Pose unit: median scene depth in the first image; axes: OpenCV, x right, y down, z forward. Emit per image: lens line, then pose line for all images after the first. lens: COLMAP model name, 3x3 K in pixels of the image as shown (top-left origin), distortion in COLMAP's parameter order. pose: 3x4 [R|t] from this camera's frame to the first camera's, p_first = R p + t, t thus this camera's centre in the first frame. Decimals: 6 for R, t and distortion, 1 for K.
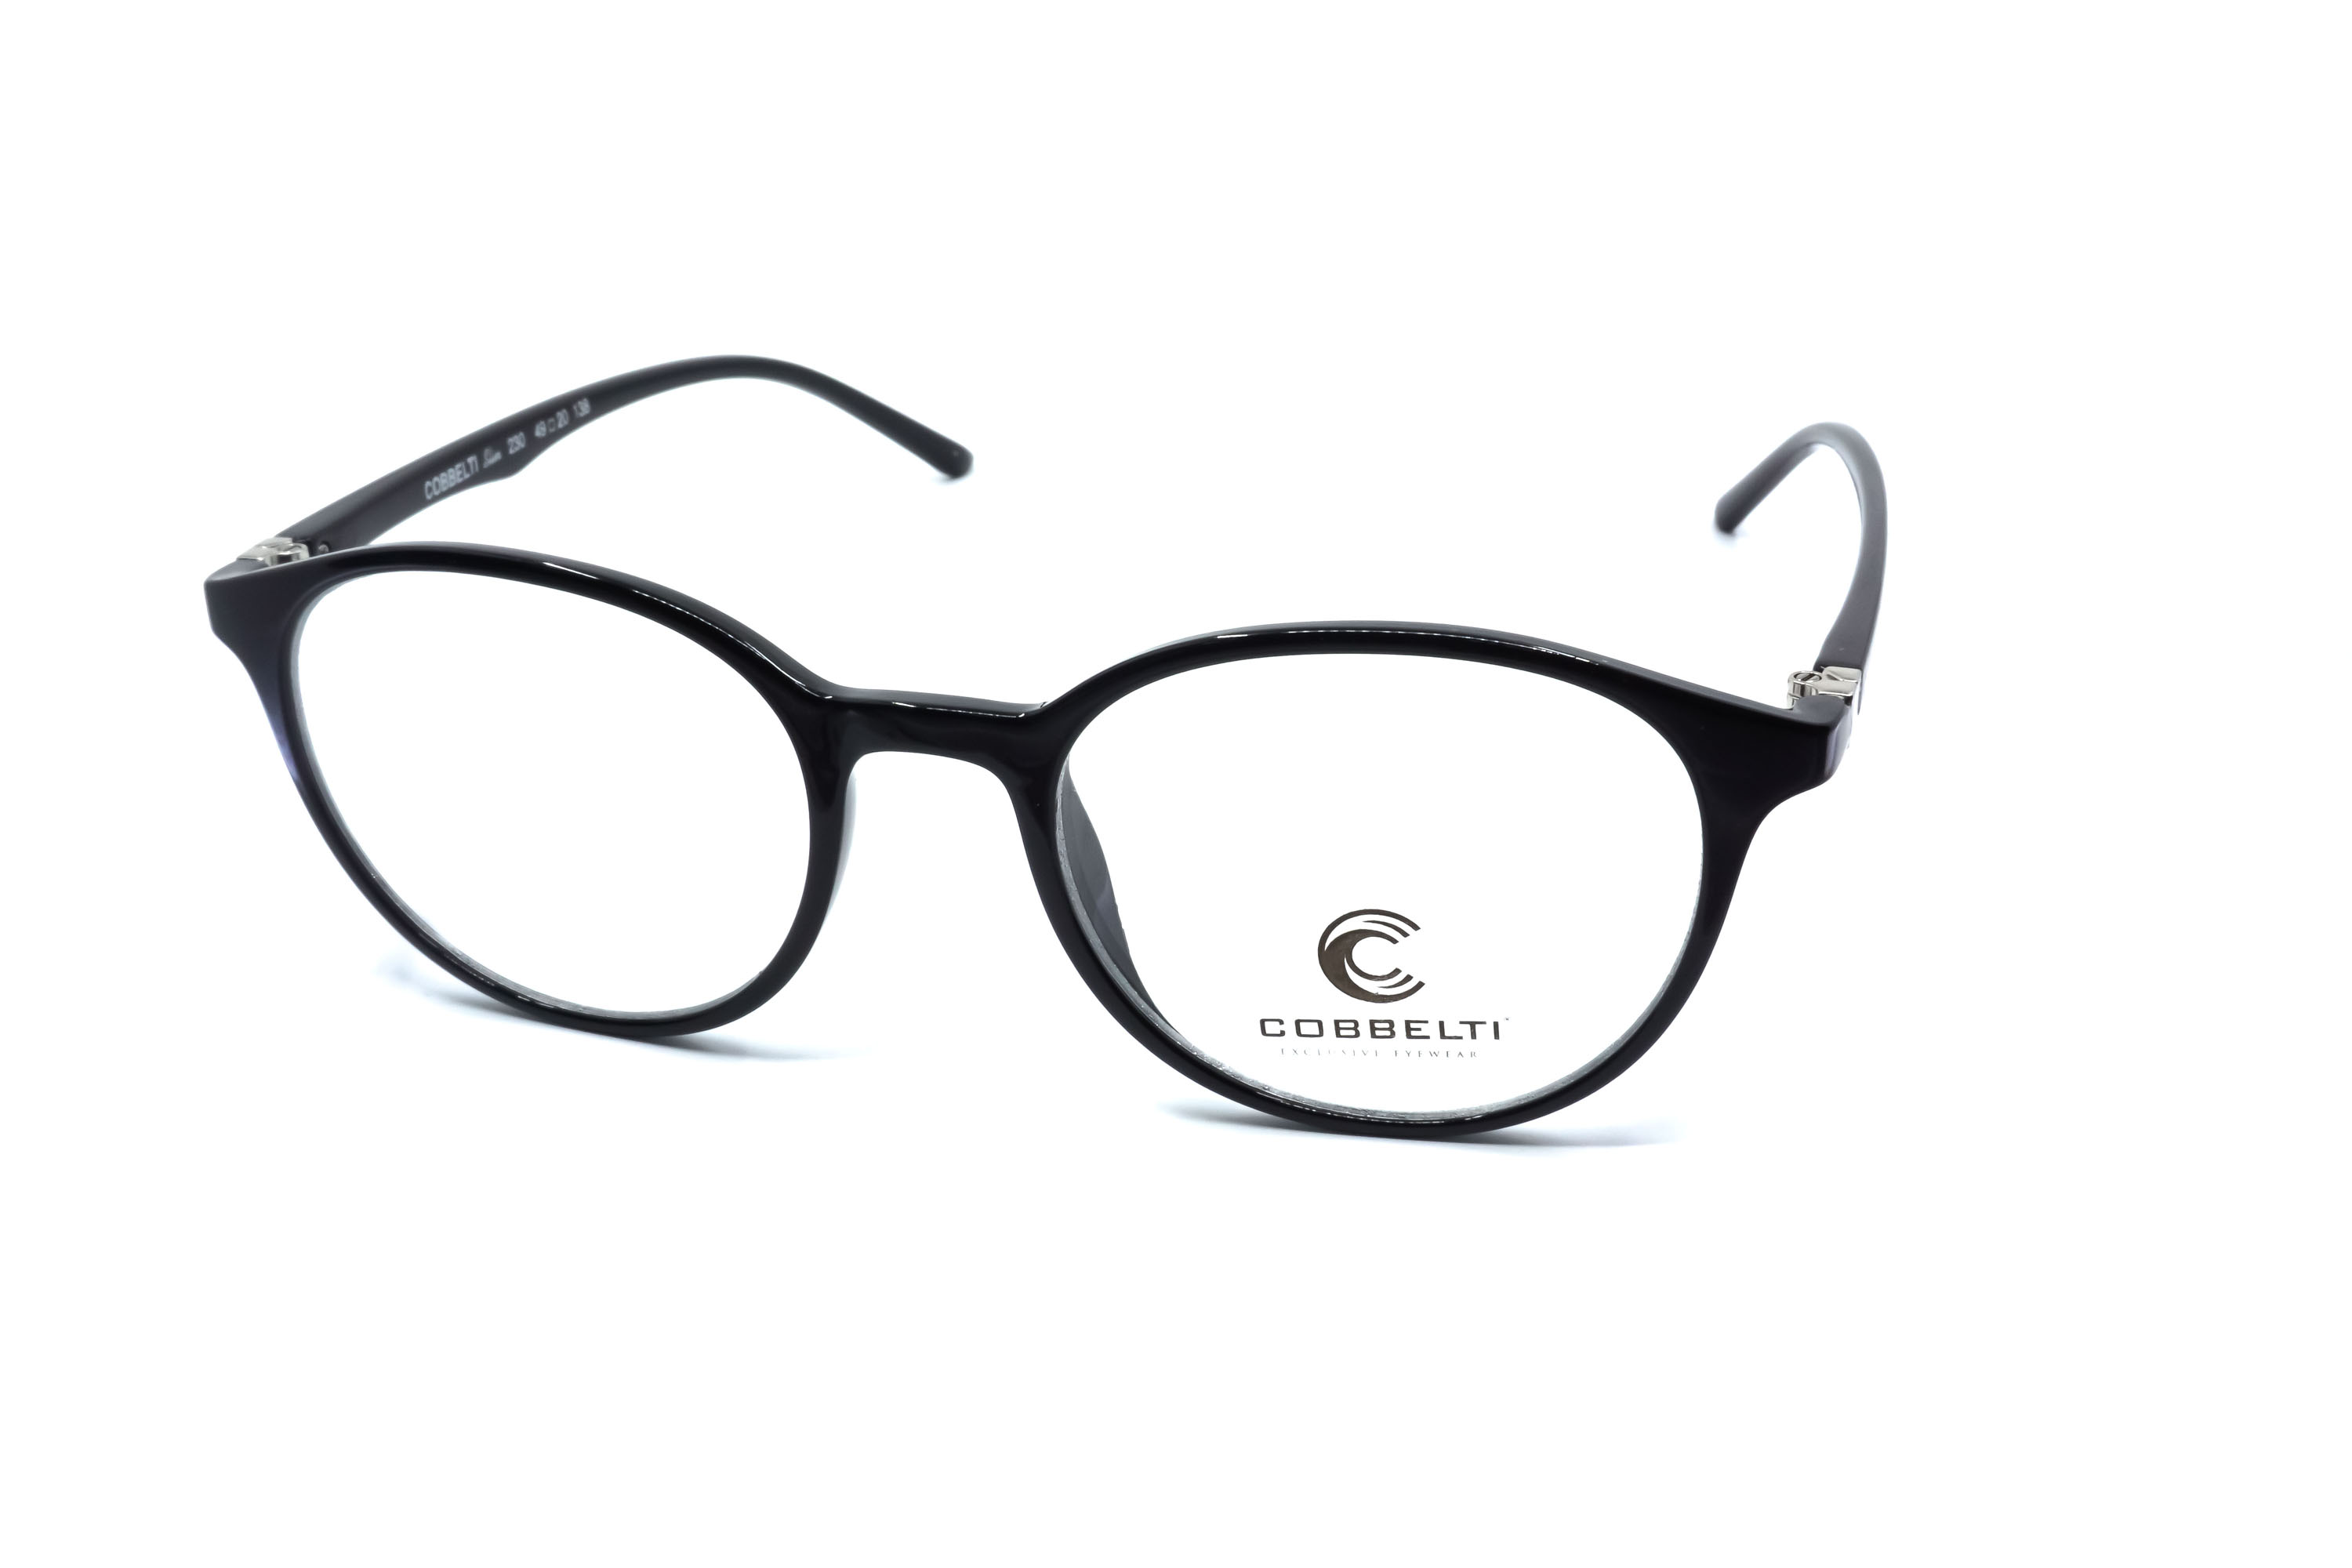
lens RADIAL K [[2633.7, 0, 1178.6], [0, 2633.7, 787.8], [0, 0, 1]] dist [0.024525, 0.000000]
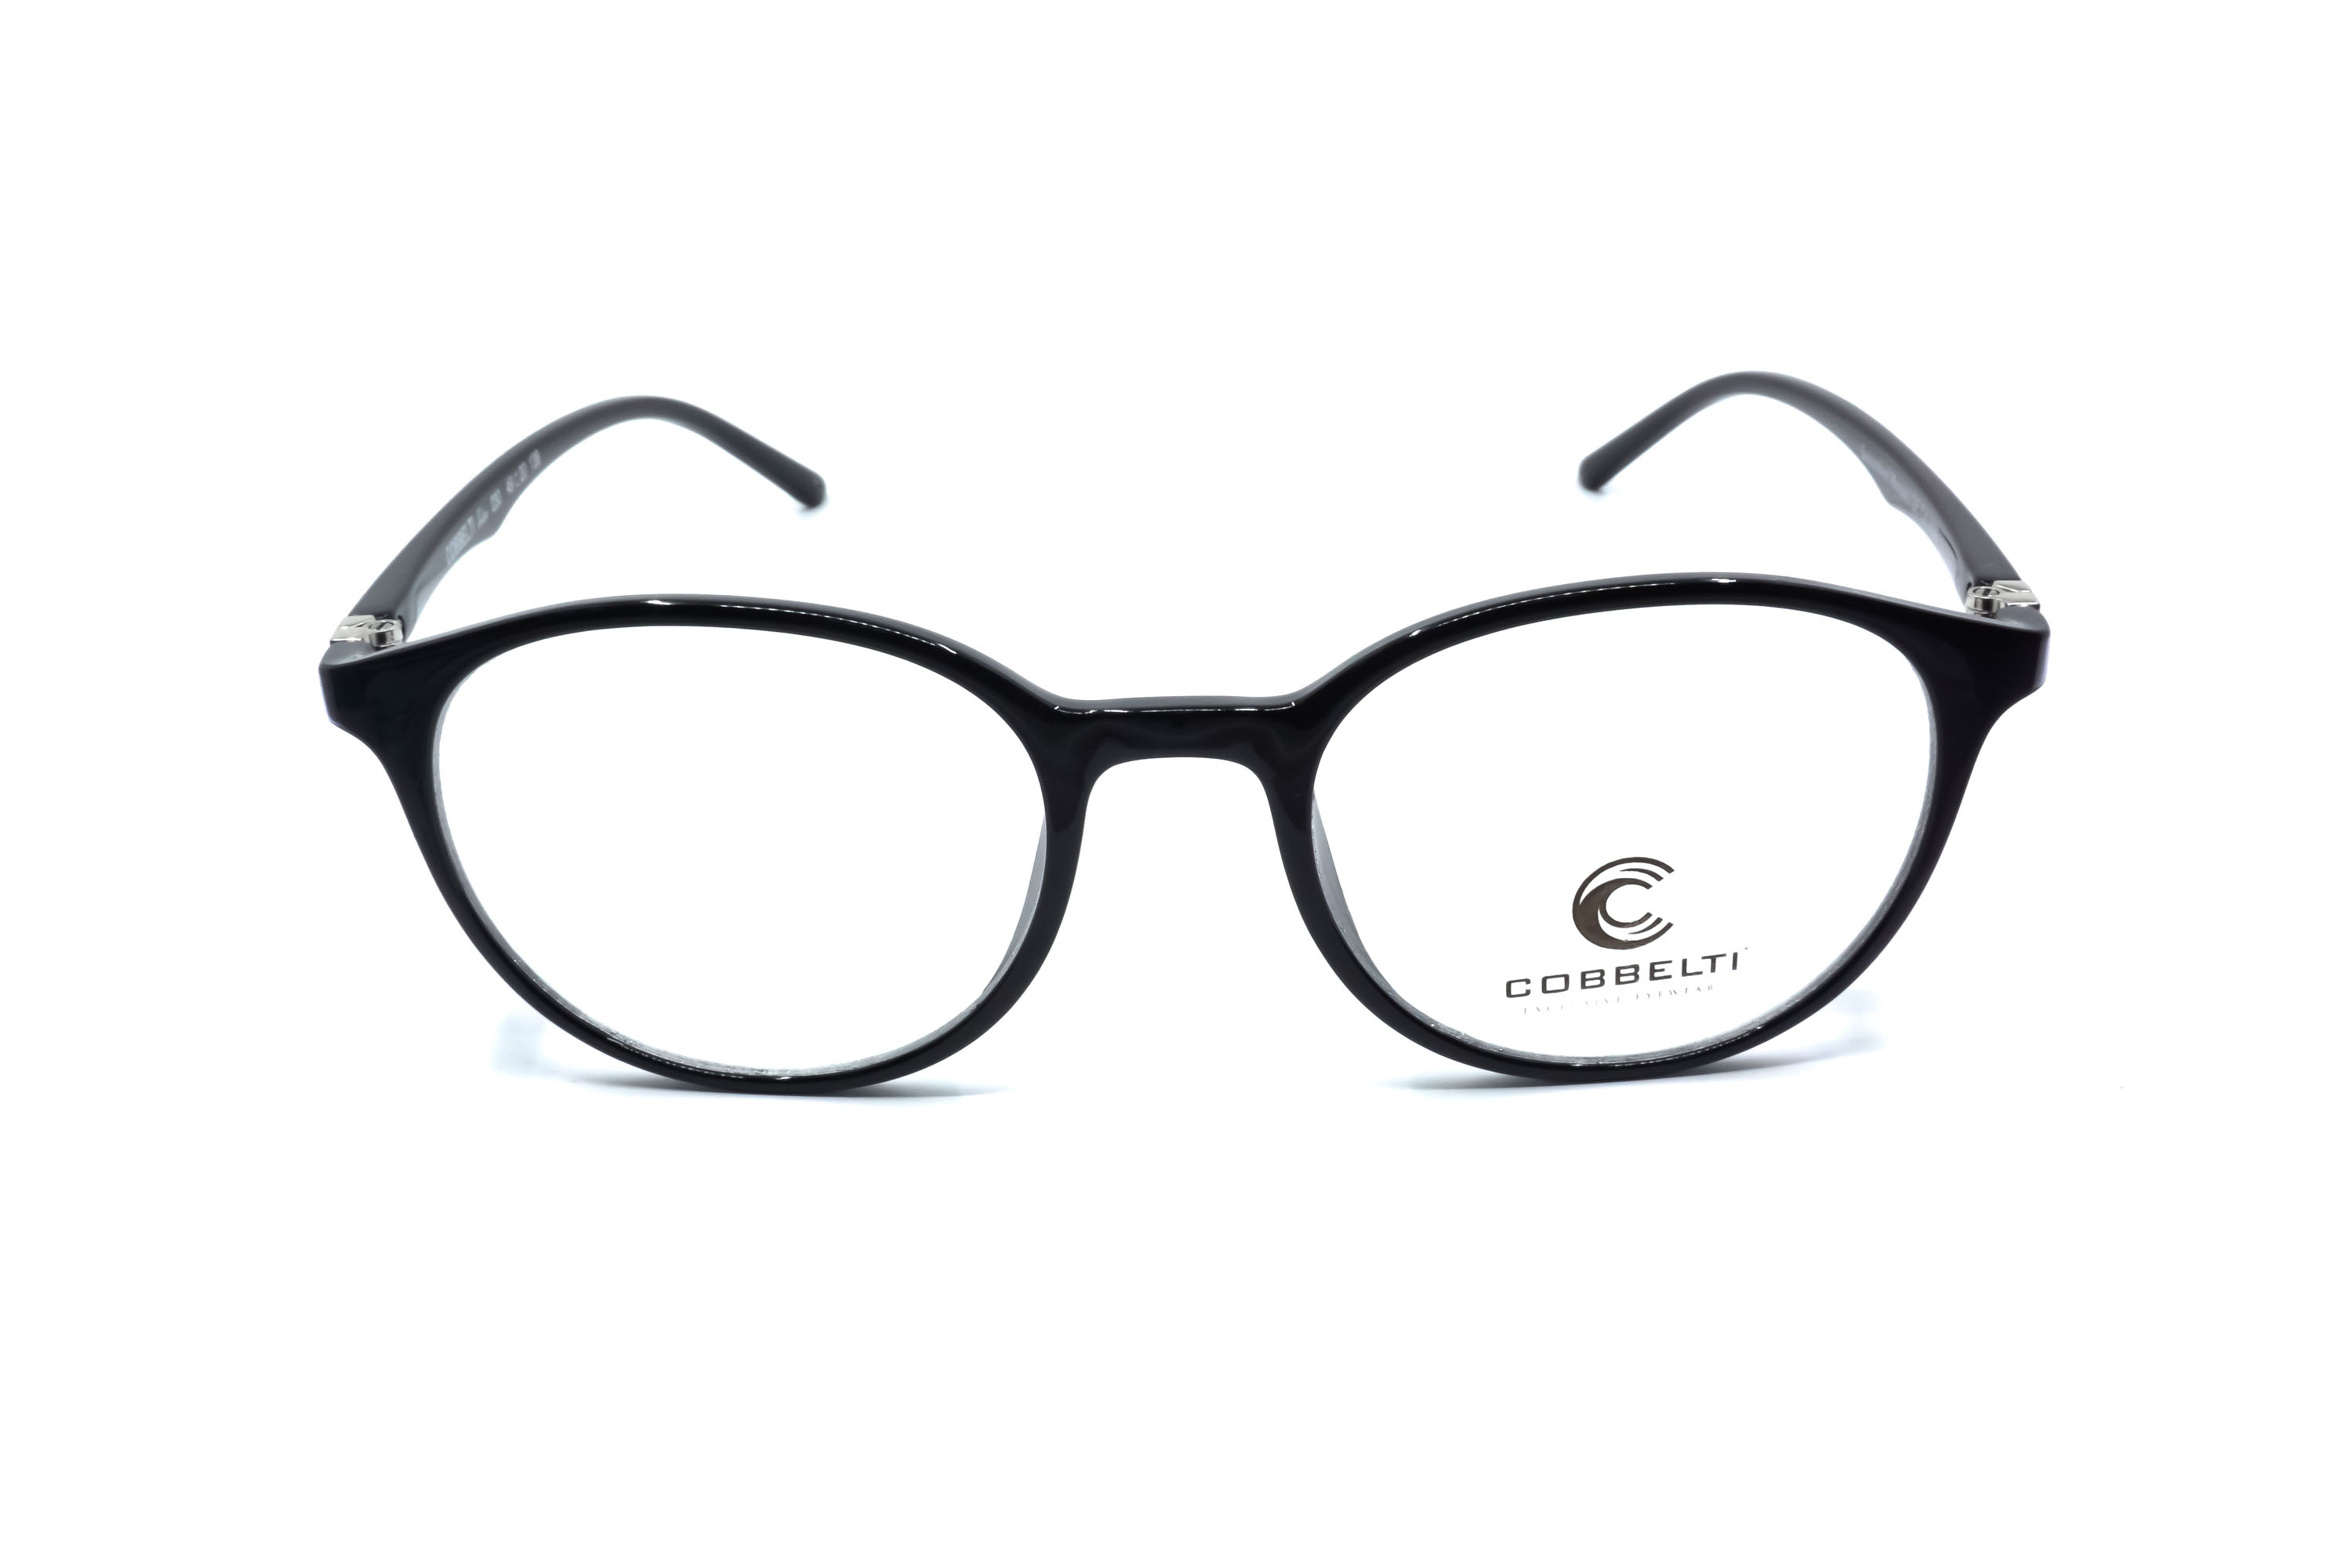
lens RADIAL K [[2633.7, 0, 1186.6], [0, 2633.7, 792.3], [0, 0, 1]] dist [0.024525, 0.000000]
pose [[0.966983, -0.115563, 0.227131, -0.315943], [0.116808, 0.993122, 0.007998, -0.007512], [-0.226493, 0.018796, 0.973831, 0.035315]]
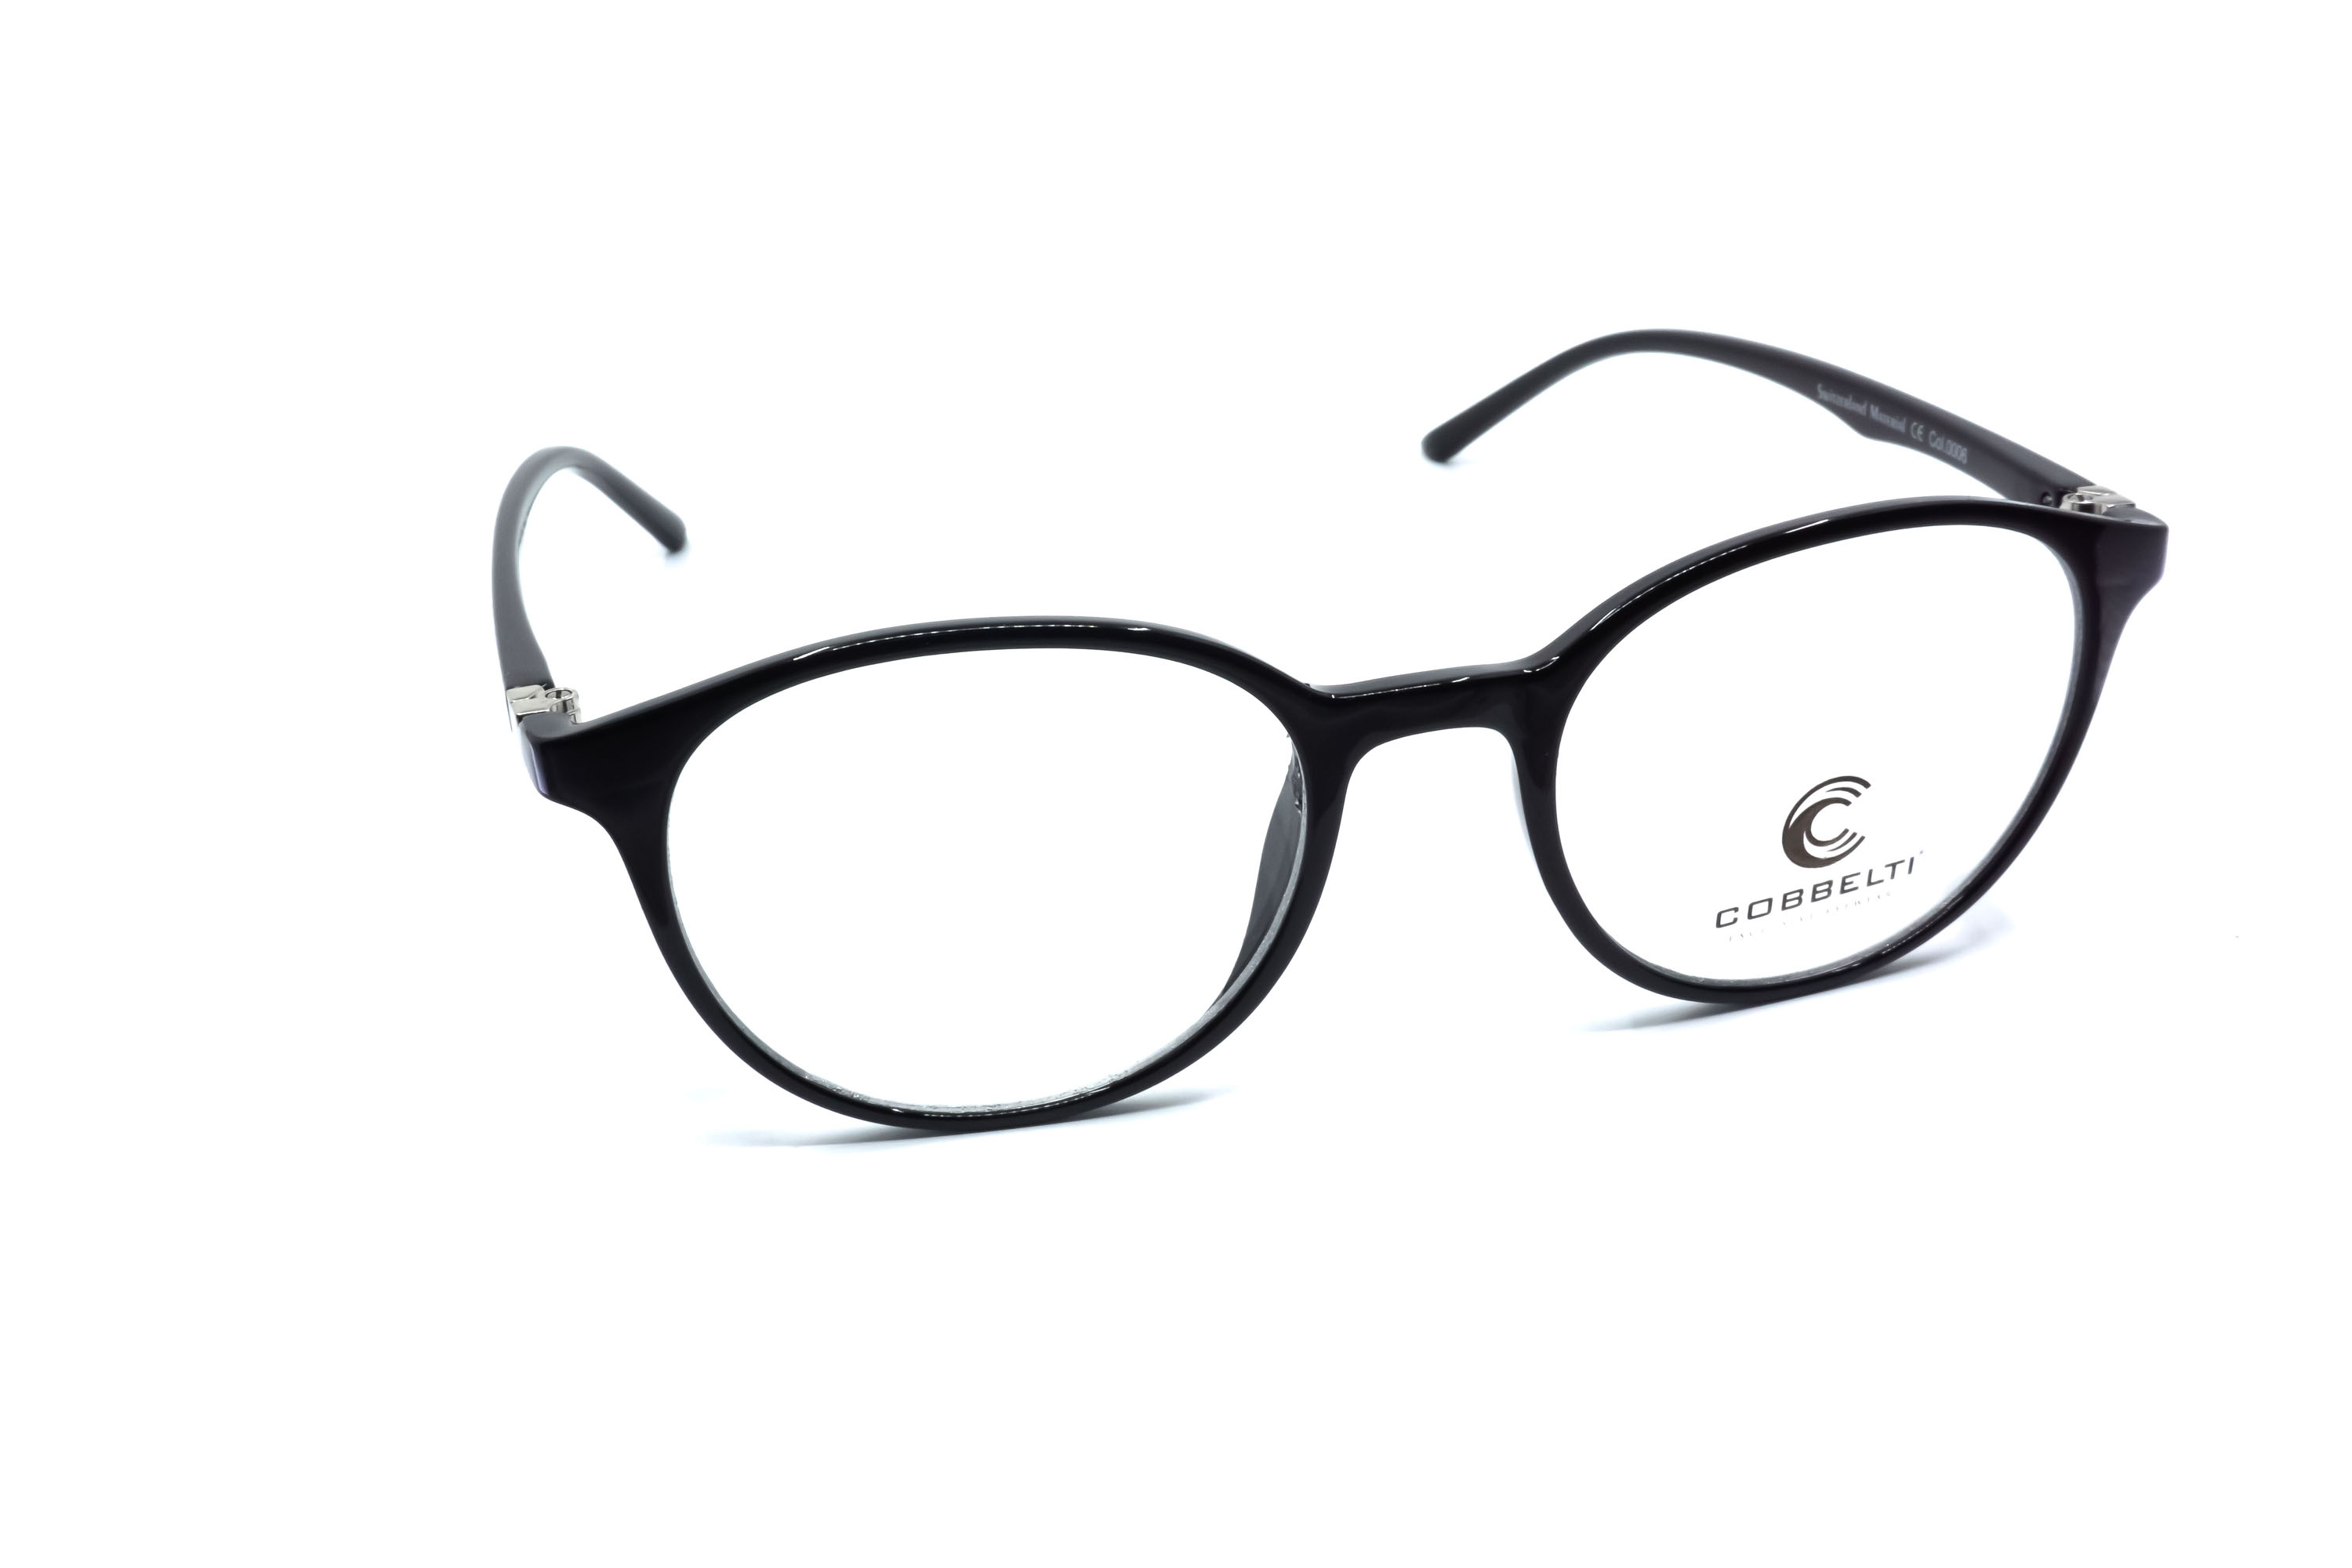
lens RADIAL K [[2633.7, 0, 1169.7], [0, 2633.7, 770.4], [0, 0, 1]] dist [0.024525, 0.000000]
pose [[0.867390, -0.222297, 0.445217, -0.627603], [0.231633, 0.972204, 0.034145, -0.055661], [-0.440432, 0.073510, 0.894772, 0.147085]]
